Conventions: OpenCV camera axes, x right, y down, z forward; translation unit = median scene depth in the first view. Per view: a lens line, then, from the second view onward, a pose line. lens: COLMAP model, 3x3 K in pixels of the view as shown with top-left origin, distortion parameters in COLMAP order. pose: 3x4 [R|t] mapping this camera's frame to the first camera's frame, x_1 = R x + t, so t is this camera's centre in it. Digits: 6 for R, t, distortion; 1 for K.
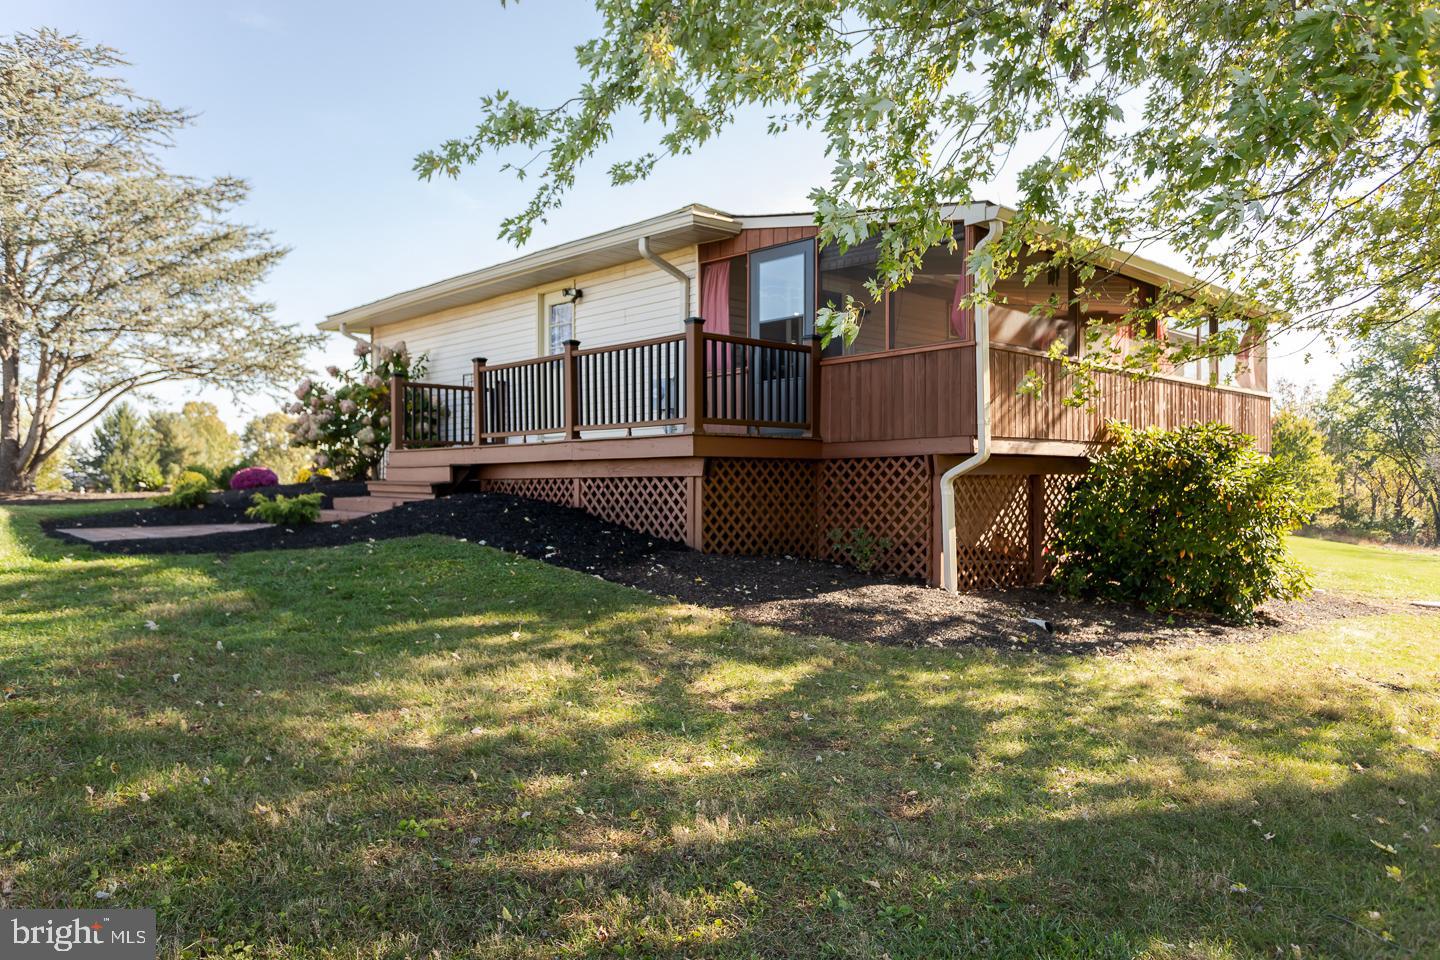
lens RADIAL K [[986.7, 0, 718.8], [0, 986.7, 478.9], [0, 0, 1]] dist [-0.000531, -0.000891]
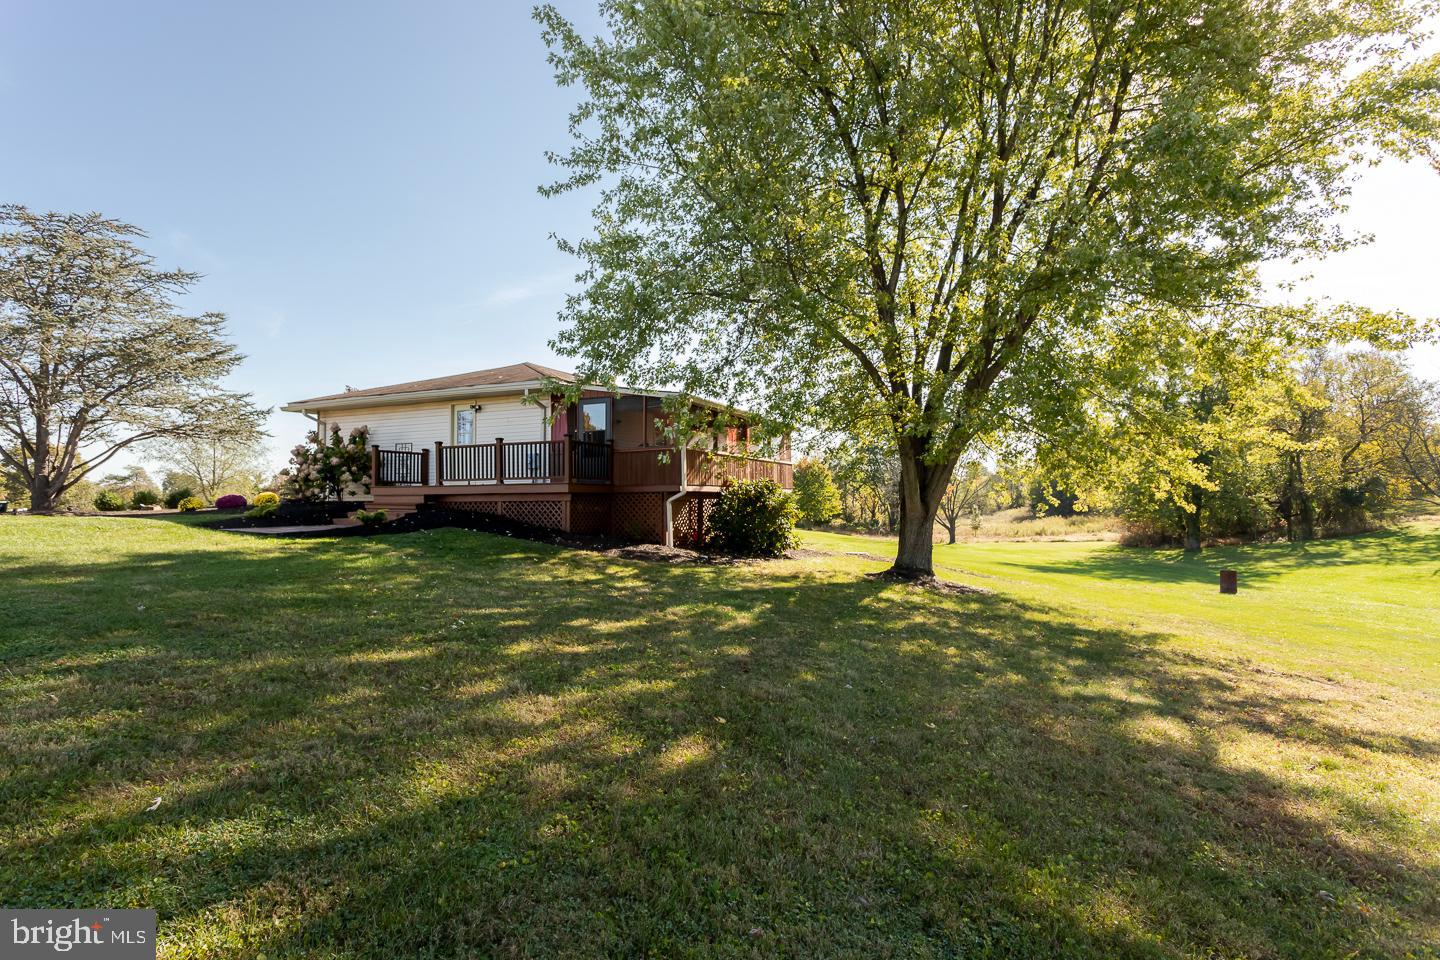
lens RADIAL K [[685.7, 0, 721.0], [0, 685.7, 483.3], [0, 0, 1]] dist [-0.001436, -0.000188]
pose [[0.928411, 0.006856, 0.371492, -0.247911], [0.001173, 0.999771, -0.021382, -0.007334], [-0.371553, 0.020287, 0.928190, -0.557739]]
